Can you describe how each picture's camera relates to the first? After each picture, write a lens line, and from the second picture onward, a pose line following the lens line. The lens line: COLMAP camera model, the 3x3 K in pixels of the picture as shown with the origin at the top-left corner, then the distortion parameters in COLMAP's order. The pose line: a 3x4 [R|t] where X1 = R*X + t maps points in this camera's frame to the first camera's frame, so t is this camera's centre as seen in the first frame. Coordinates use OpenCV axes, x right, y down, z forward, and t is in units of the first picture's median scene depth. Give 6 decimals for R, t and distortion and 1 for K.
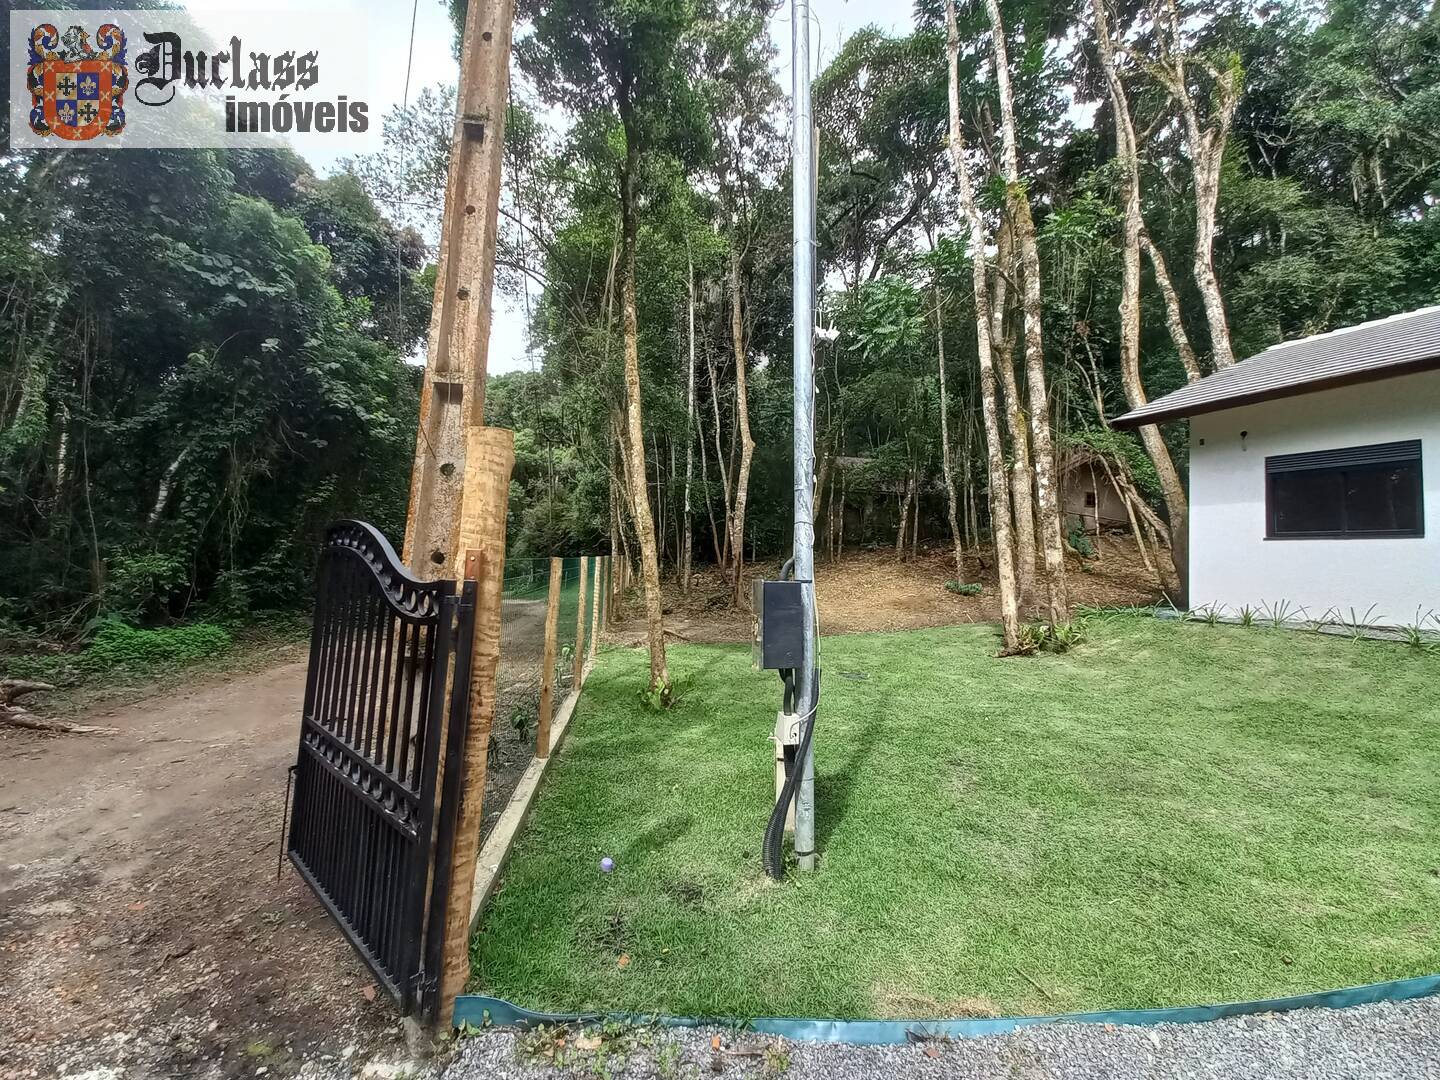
lens RADIAL K [[561.5, 0, 715.8], [0, 561.5, 526.3], [0, 0, 1]] dist [0.025101, -0.015825]
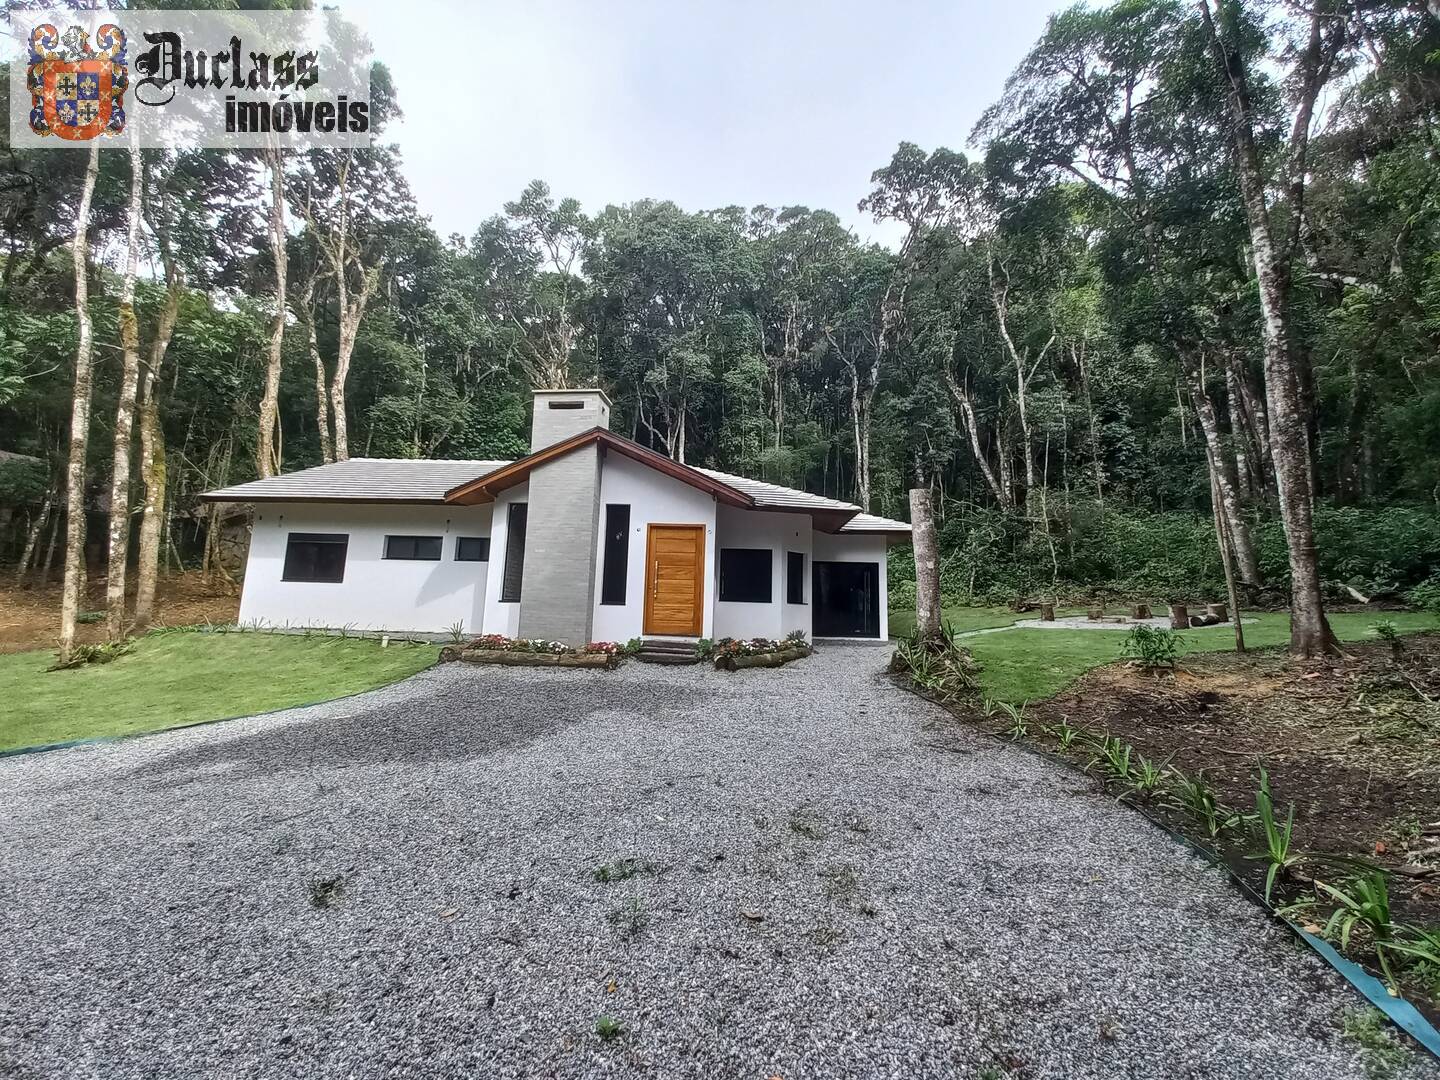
lens RADIAL K [[557.9, 0, 711.9], [0, 557.9, 527.8], [0, 0, 1]] dist [0.024395, -0.015321]
pose [[0.437733, 0.089587, 0.894631, 0.003782], [-0.063333, 0.995624, -0.068712, -0.095681], [-0.896872, -0.026583, 0.441491, -0.855110]]
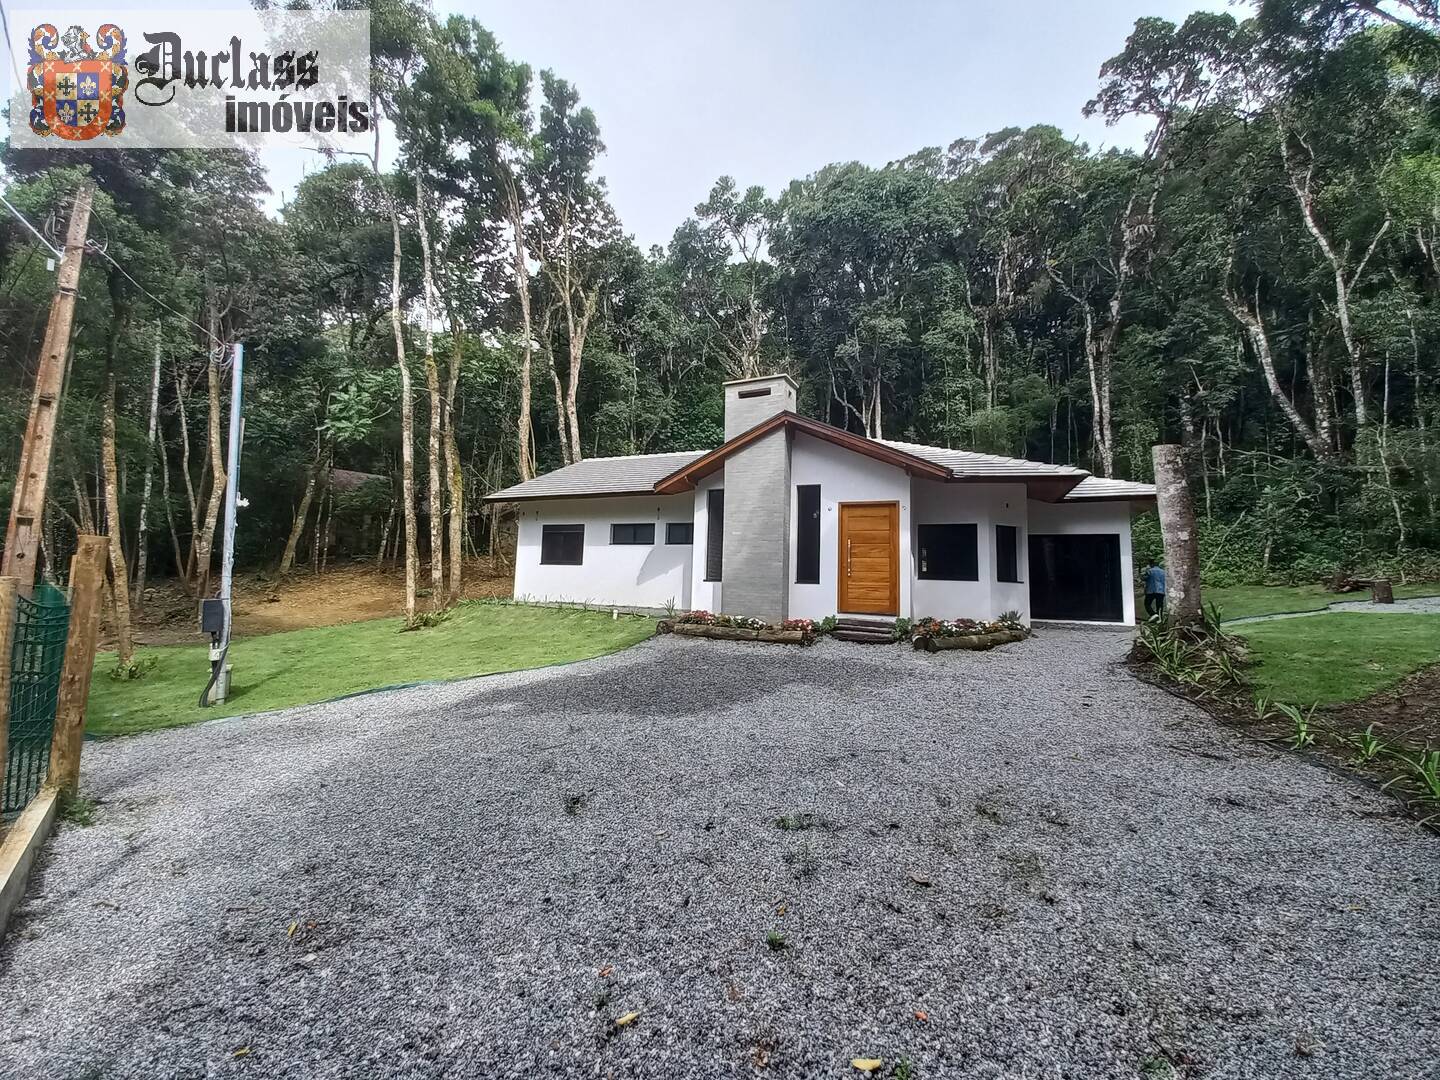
lens RADIAL K [[557.9, 0, 711.9], [0, 557.9, 527.8], [0, 0, 1]] dist [0.024395, -0.015321]
pose [[0.724729, 0.034082, 0.688191, -0.006803], [-0.034687, 0.999314, -0.012961, -0.100180], [-0.688161, -0.014479, 0.725414, -0.893333]]
